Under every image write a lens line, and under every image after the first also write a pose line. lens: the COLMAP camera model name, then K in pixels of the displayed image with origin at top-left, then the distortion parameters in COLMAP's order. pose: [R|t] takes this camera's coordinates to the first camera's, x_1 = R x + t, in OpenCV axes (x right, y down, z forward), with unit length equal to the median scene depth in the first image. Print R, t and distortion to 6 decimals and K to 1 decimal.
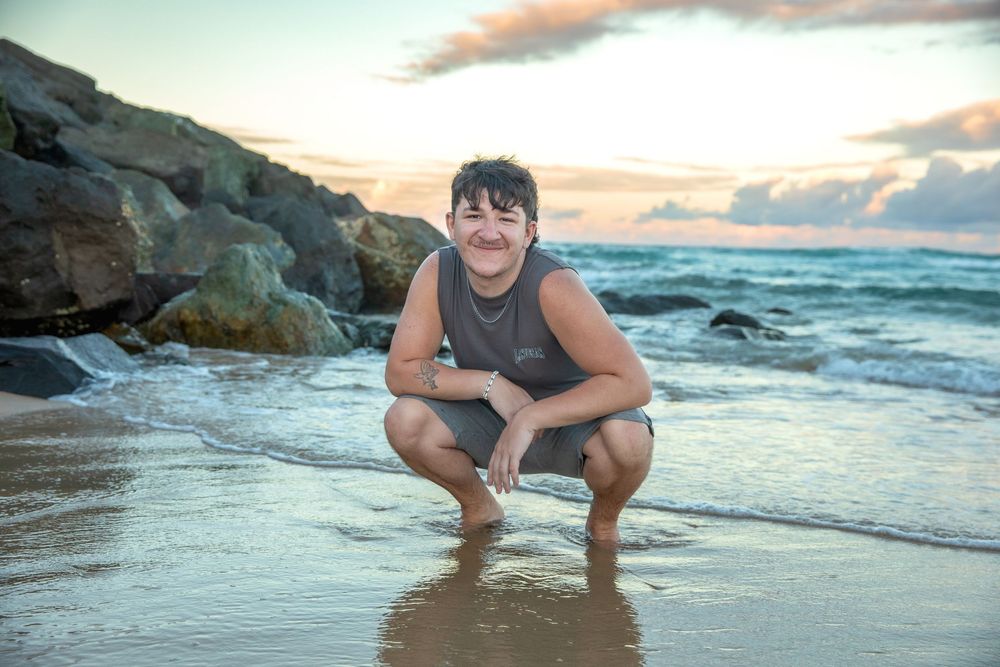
lens RADIAL K [[1263.7, 0, 509.6], [0, 1263.7, 332.7], [0, 0, 1]] dist [0.047369, 0.000000]
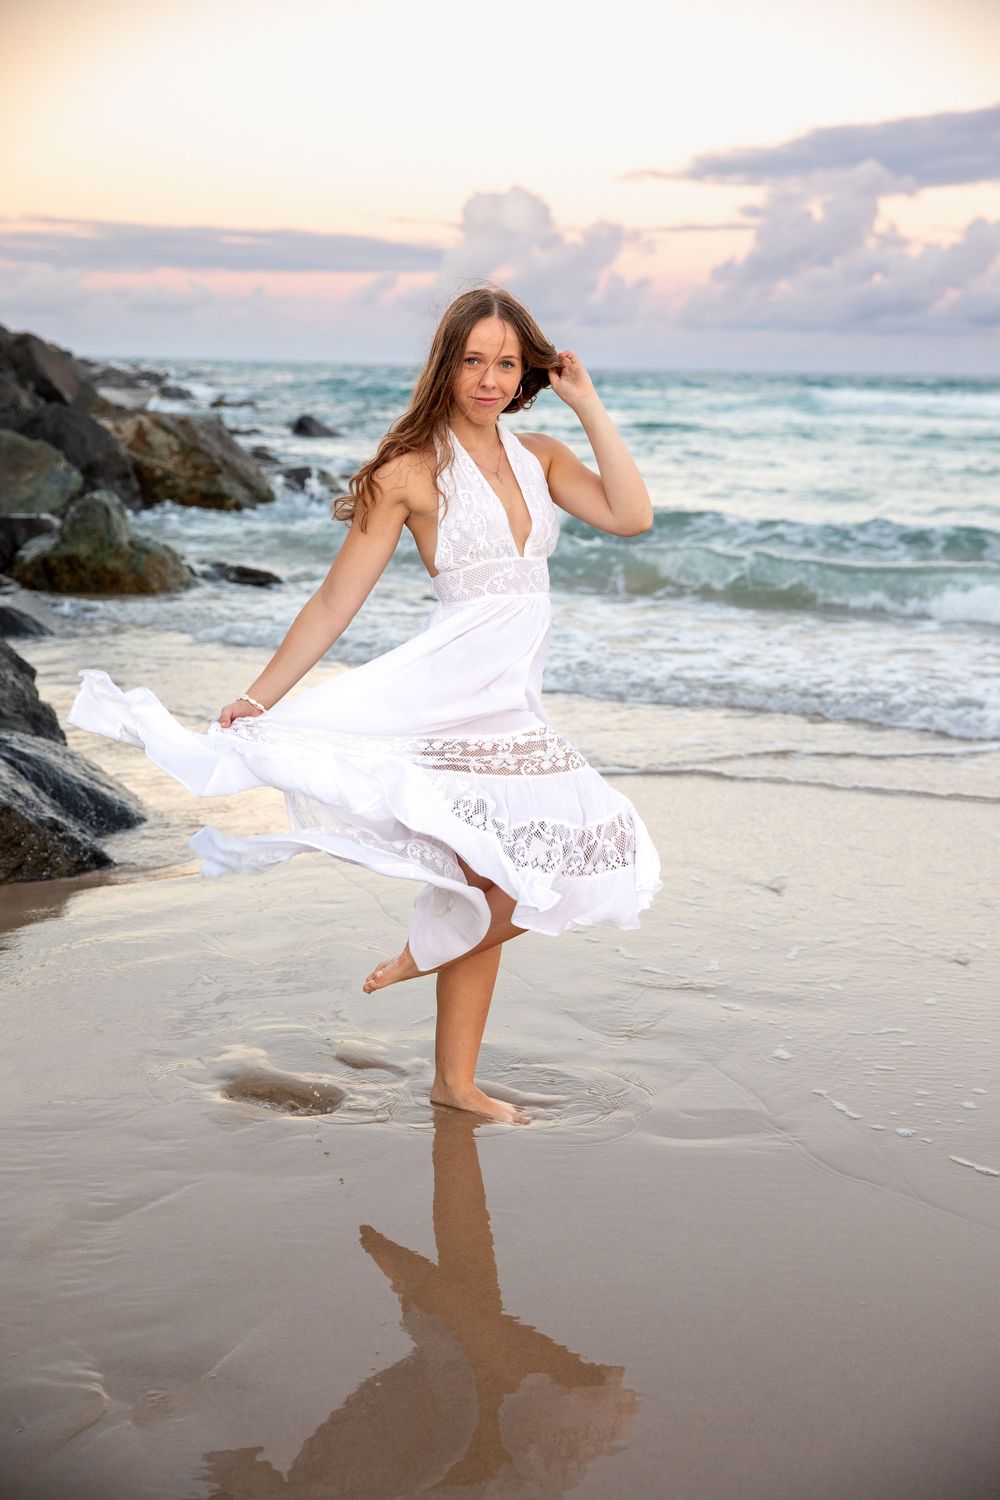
lens RADIAL K [[2094.9, 0, 493.0], [0, 2094.9, 747.6], [0, 0, 1]] dist [0.199025, 0.000000]
pose [[0.992474, -0.034441, 0.117514, -0.104327], [0.021416, 0.993662, 0.110352, -0.049536], [-0.120570, -0.107005, 0.986921, -0.806824]]
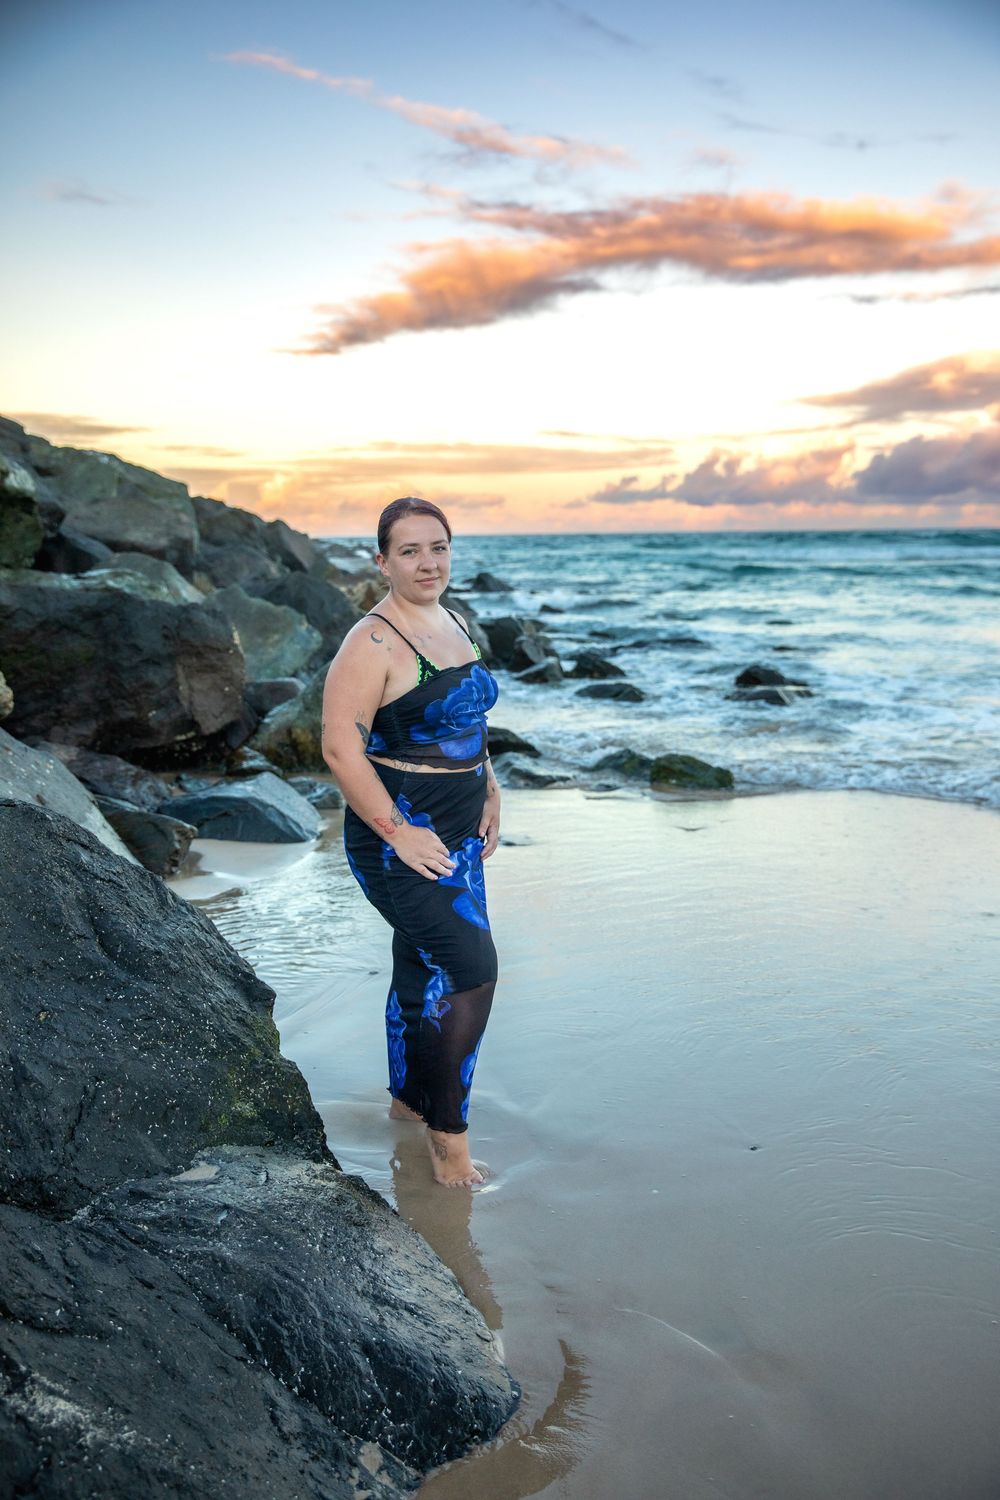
lens RADIAL K [[1488.7, 0, 496.2], [0, 1488.7, 756.6], [0, 0, 1]] dist [-0.002201, 0.000000]
pose [[0.997443, -0.054325, 0.046439, -0.150104], [0.050647, 0.995744, 0.077000, -0.081995], [-0.050424, -0.074451, 0.995949, -0.235774]]
